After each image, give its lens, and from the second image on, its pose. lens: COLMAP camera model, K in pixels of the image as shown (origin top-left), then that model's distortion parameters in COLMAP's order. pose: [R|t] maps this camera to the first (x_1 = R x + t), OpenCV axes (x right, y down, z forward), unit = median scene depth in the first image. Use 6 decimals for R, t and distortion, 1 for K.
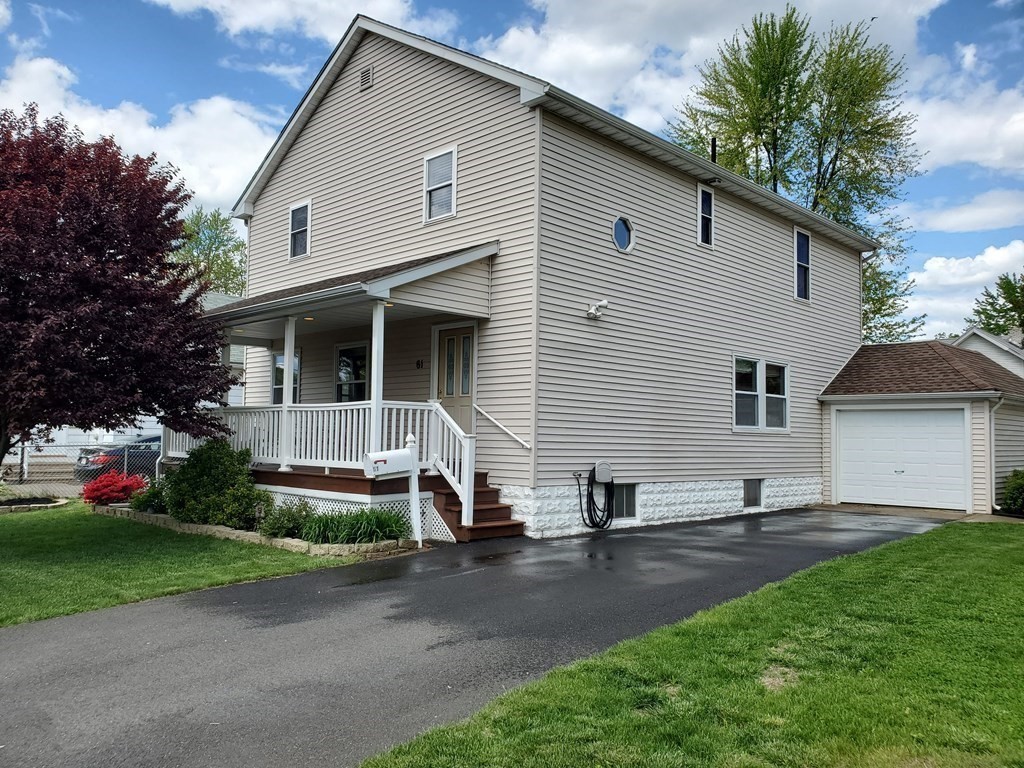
lens RADIAL K [[793.8, 0, 483.7], [0, 793.8, 387.1], [0, 0, 1]] dist [0.014706, -0.007306]
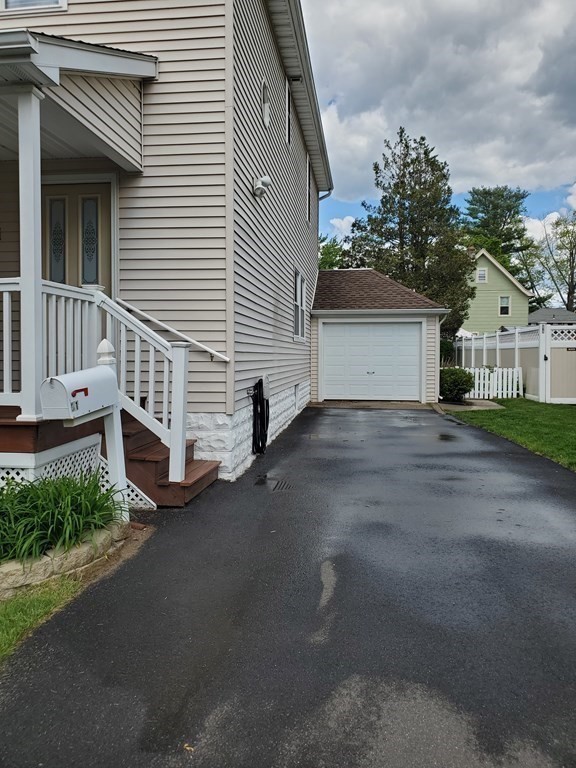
lens RADIAL K [[600.2, 0, 288.0], [0, 600.2, 384.0], [0, 0, 1]] dist [-0.034455, -0.004756]
pose [[0.775248, -0.046554, 0.629939, -0.243753], [-0.029624, 0.993503, 0.109879, 0.036589], [-0.630961, -0.103845, 0.768833, 0.542810]]
